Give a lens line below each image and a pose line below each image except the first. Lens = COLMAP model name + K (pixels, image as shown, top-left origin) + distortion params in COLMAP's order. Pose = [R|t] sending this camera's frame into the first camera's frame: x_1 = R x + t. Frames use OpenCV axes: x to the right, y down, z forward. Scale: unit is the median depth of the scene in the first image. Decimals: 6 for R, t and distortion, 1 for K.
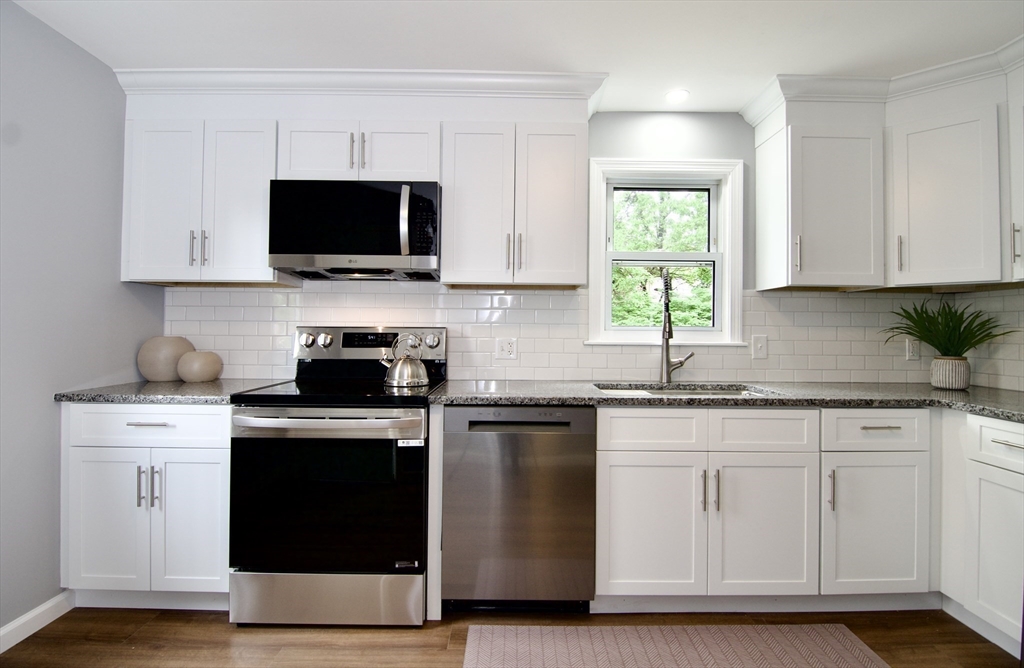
lens RADIAL K [[489.2, 0, 533.8], [0, 489.2, 324.9], [0, 0, 1]] dist [-0.017444, -0.003086]
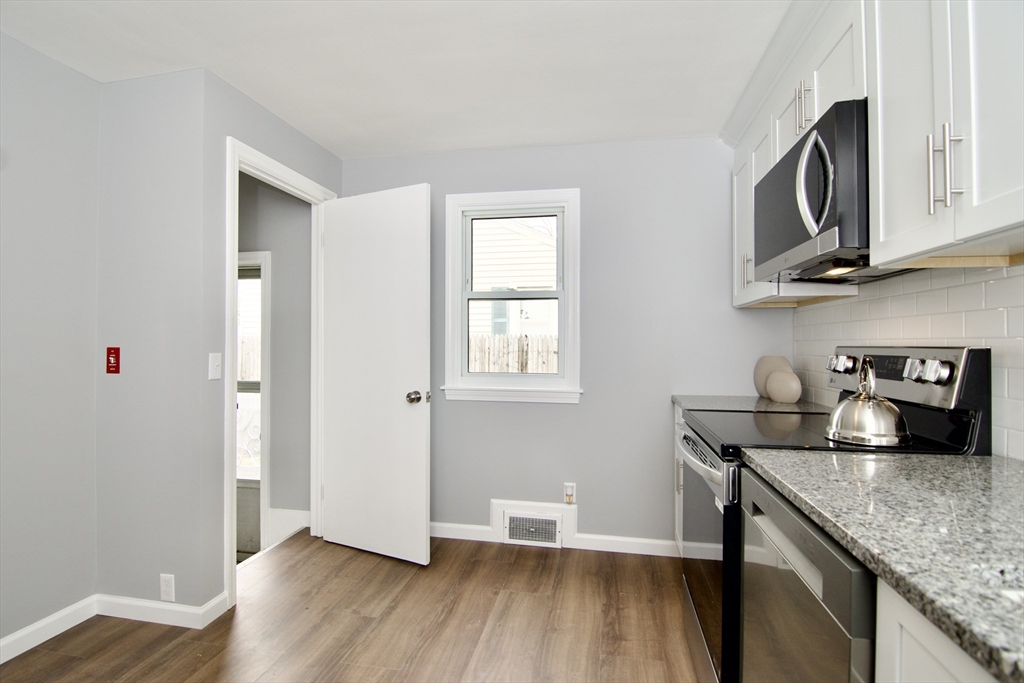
lens RADIAL K [[522.6, 0, 510.6], [0, 522.6, 338.1], [0, 0, 1]] dist [-0.004490, -0.008804]
pose [[-0.224565, -0.015636, -0.974334, 0.545621], [0.010640, 0.999772, -0.018496, 0.000924], [0.974401, -0.014521, -0.224348, 0.803308]]
